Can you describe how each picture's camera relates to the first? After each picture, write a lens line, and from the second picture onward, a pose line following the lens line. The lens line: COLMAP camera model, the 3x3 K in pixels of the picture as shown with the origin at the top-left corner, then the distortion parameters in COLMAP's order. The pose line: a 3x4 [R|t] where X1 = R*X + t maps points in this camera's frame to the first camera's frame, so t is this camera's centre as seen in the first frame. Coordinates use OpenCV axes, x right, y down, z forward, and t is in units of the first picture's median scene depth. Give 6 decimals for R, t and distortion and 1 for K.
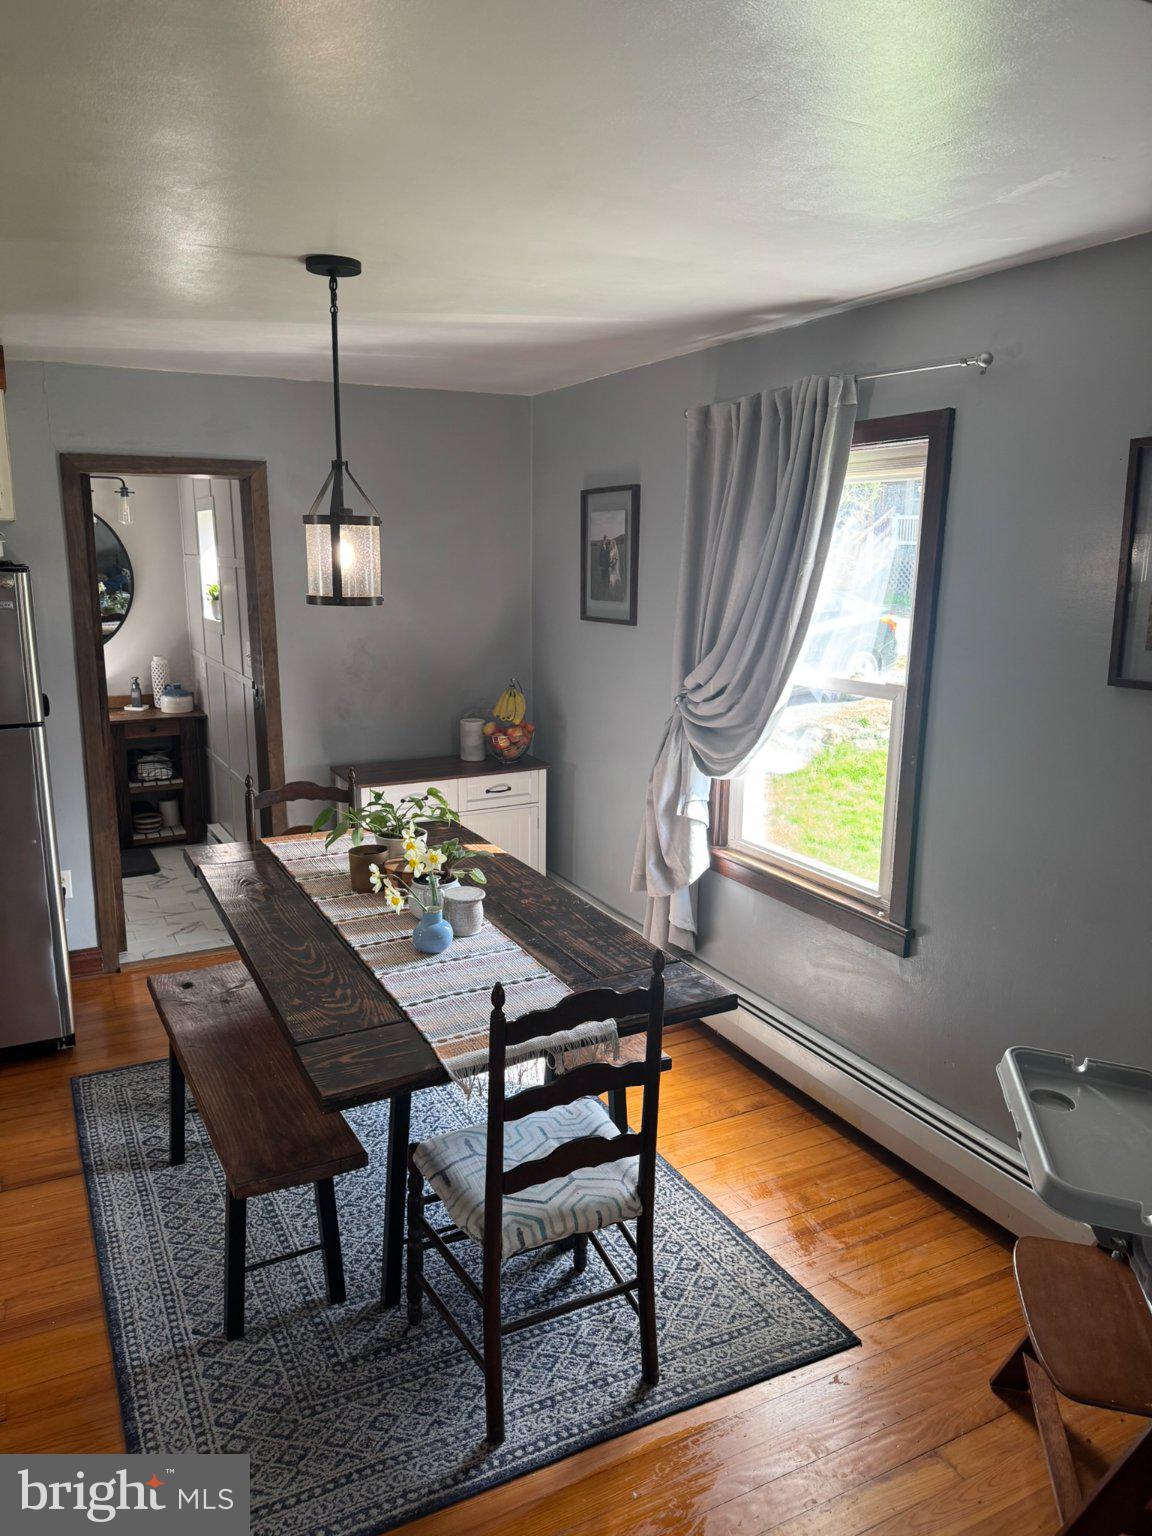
lens RADIAL K [[1086.0, 0, 560.6], [0, 1086.0, 774.4], [0, 0, 1]] dist [0.043533, -0.045410]
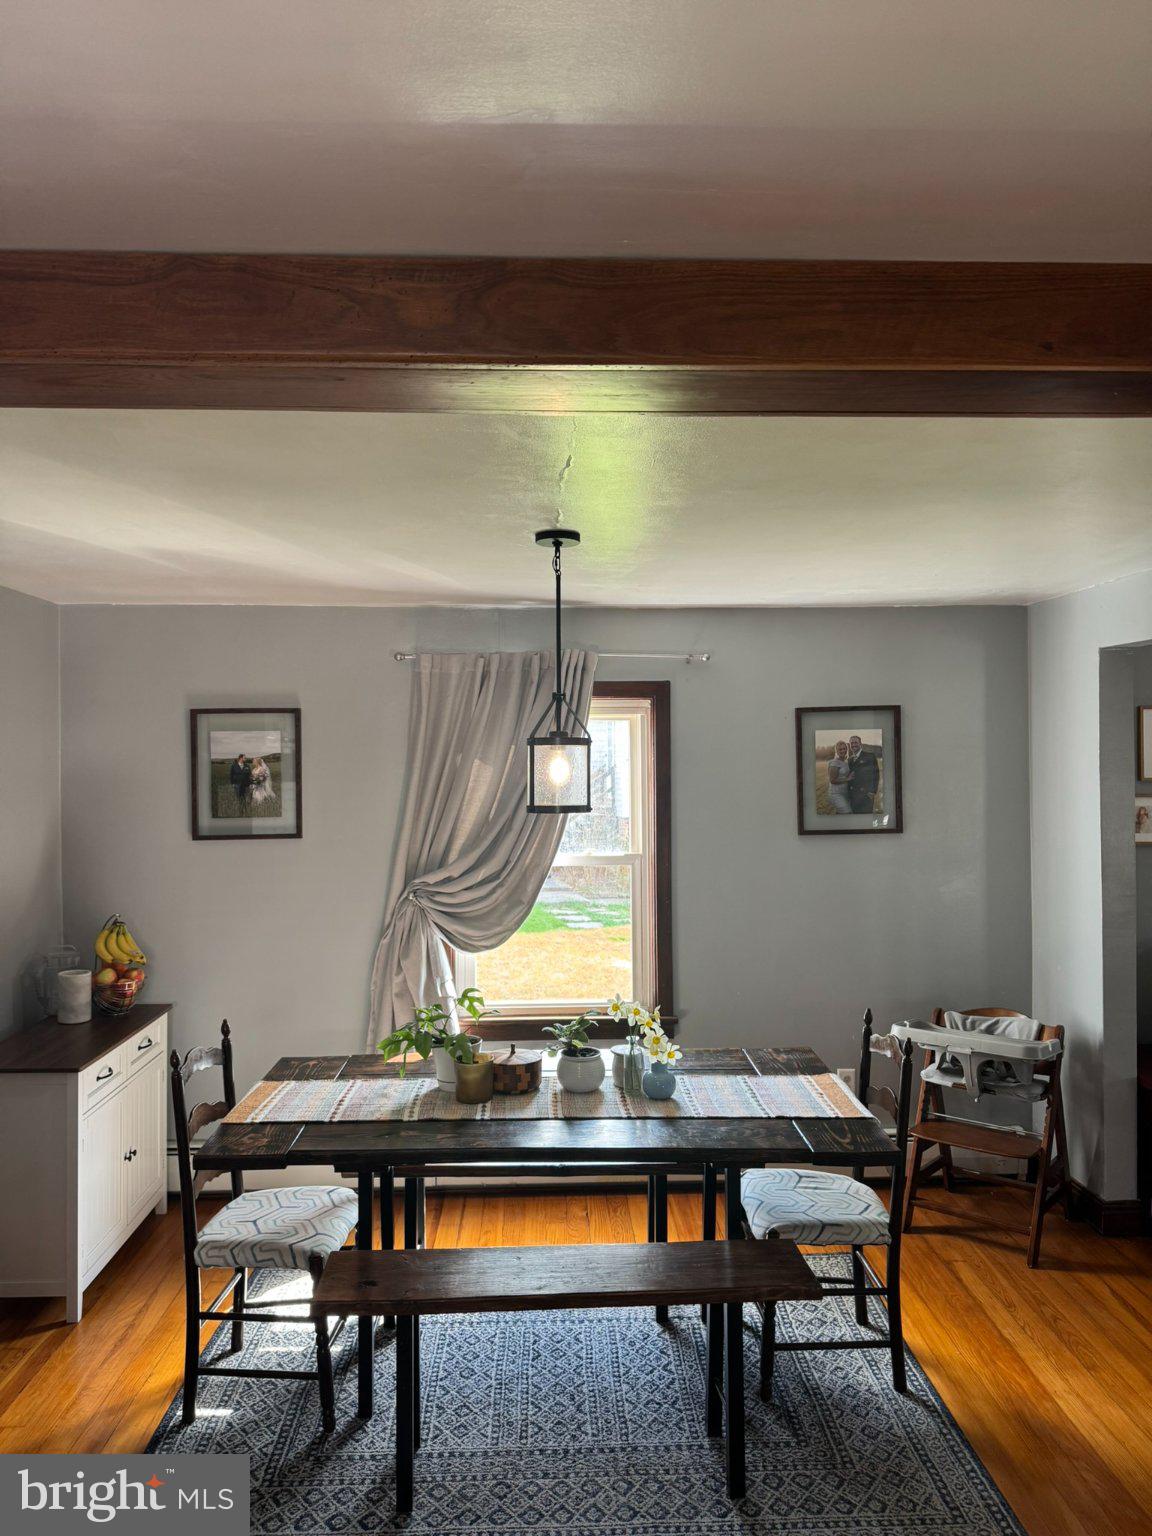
lens RADIAL K [[1086.0, 0, 580.3], [0, 1086.0, 776.1], [0, 0, 1]] dist [0.043533, -0.045410]
pose [[0.419540, -0.016520, 0.907586, -0.779392], [0.193137, 0.978566, -0.071467, -0.071576], [-0.886952, 0.205272, 0.413738, 0.330661]]
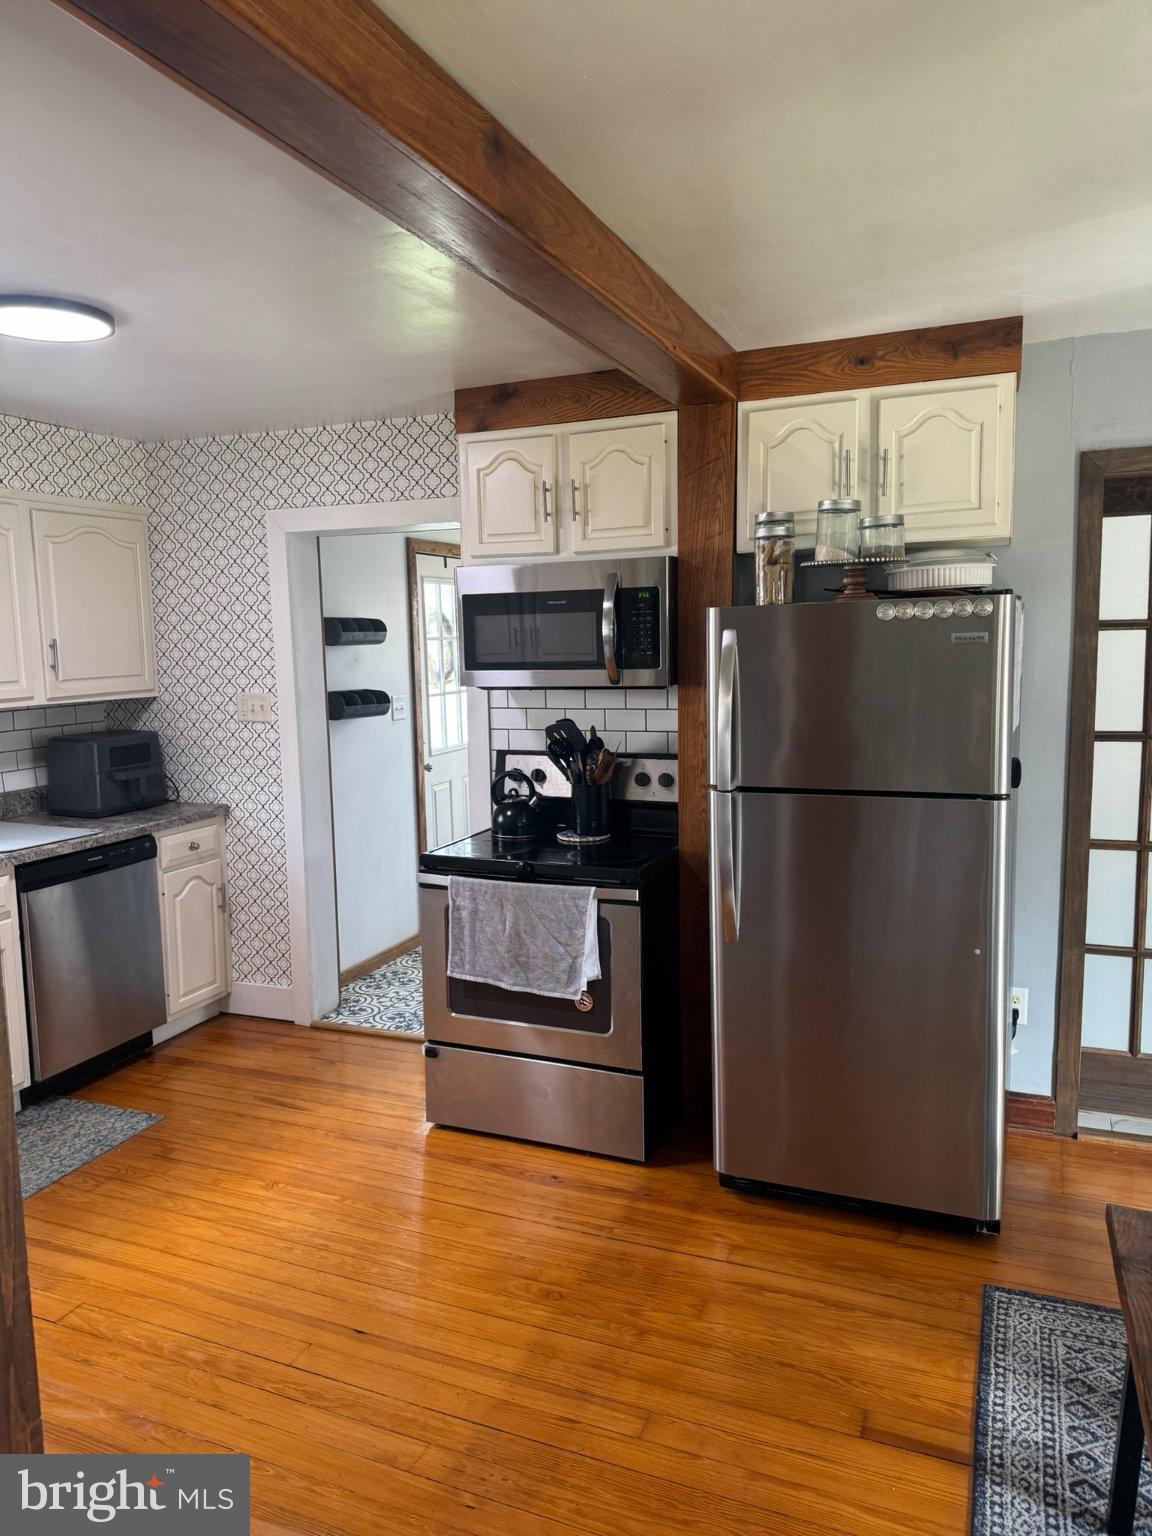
lens RADIAL K [[1086.0, 0, 579.5], [0, 1086.0, 770.7], [0, 0, 1]] dist [0.043533, -0.045410]
pose [[0.656157, 0.076079, -0.750779, -0.091392], [-0.130629, 0.991336, -0.013711, -0.013269], [0.743232, 0.107070, 0.660411, 0.249203]]
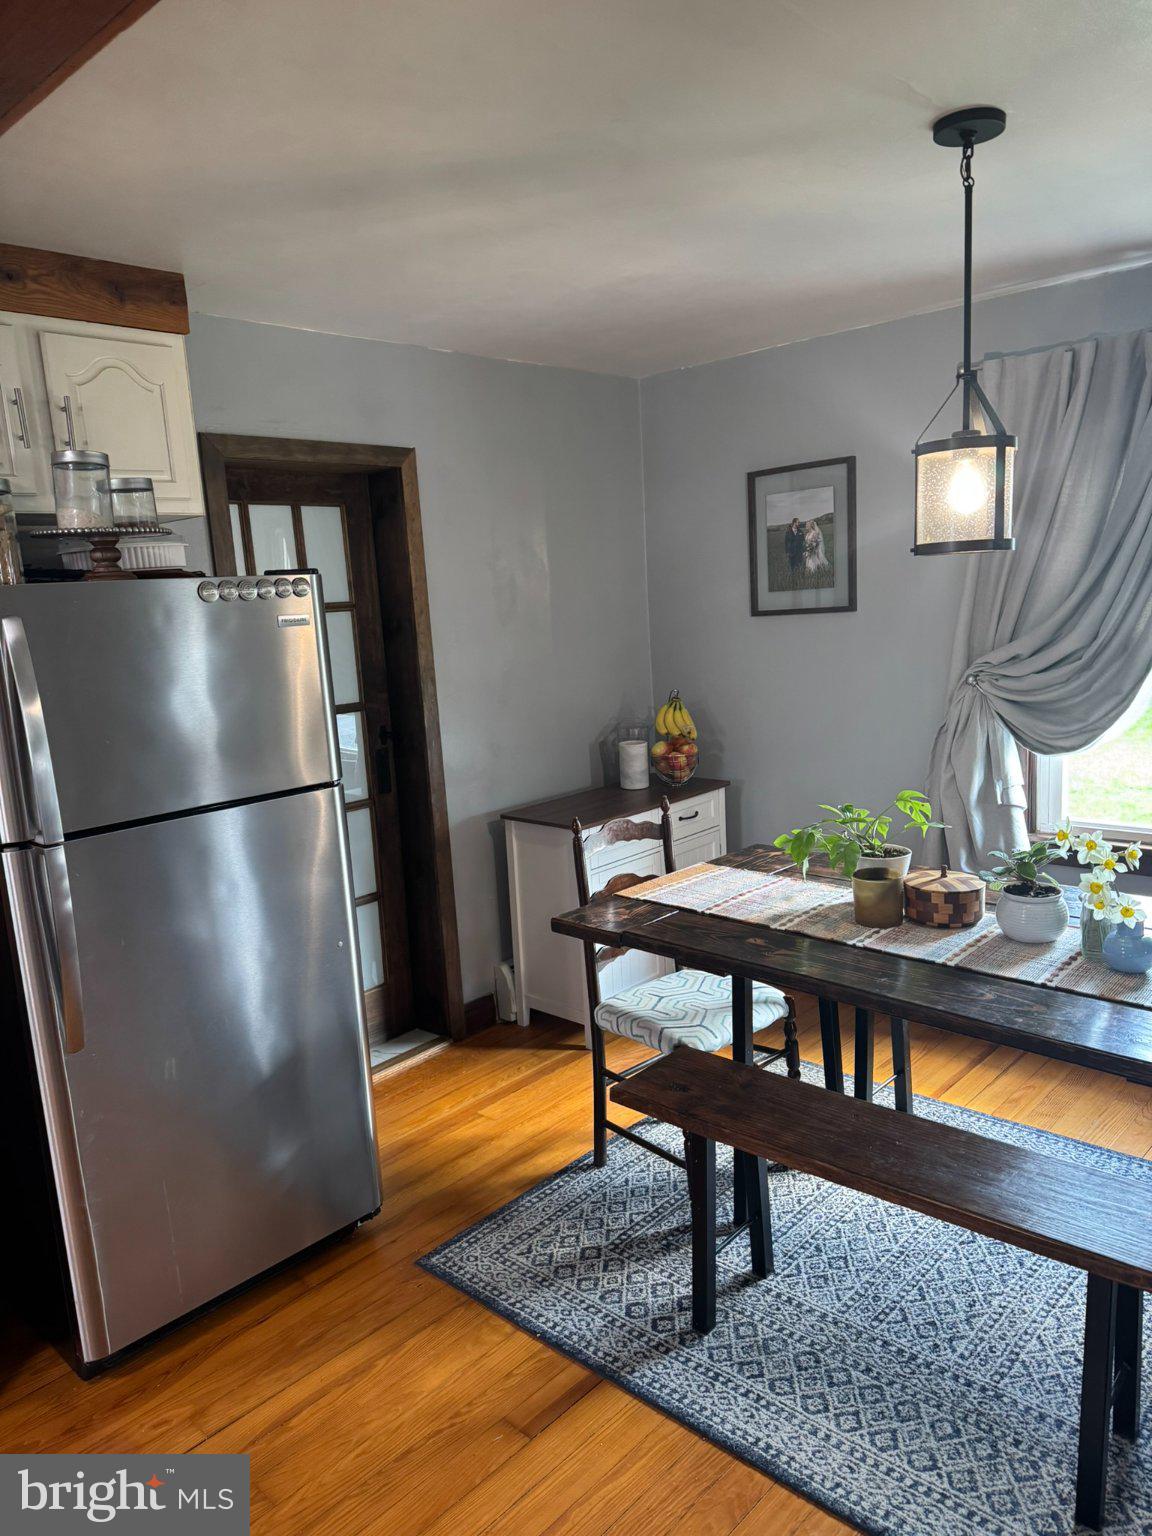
lens RADIAL K [[1086.0, 0, 572.2], [0, 1086.0, 778.7], [0, 0, 1]] dist [0.043533, -0.045410]
pose [[0.937499, -0.118617, 0.327147, -0.481385], [0.133032, 0.990868, -0.021958, -0.009454], [-0.321555, 0.064107, 0.944718, 0.227627]]
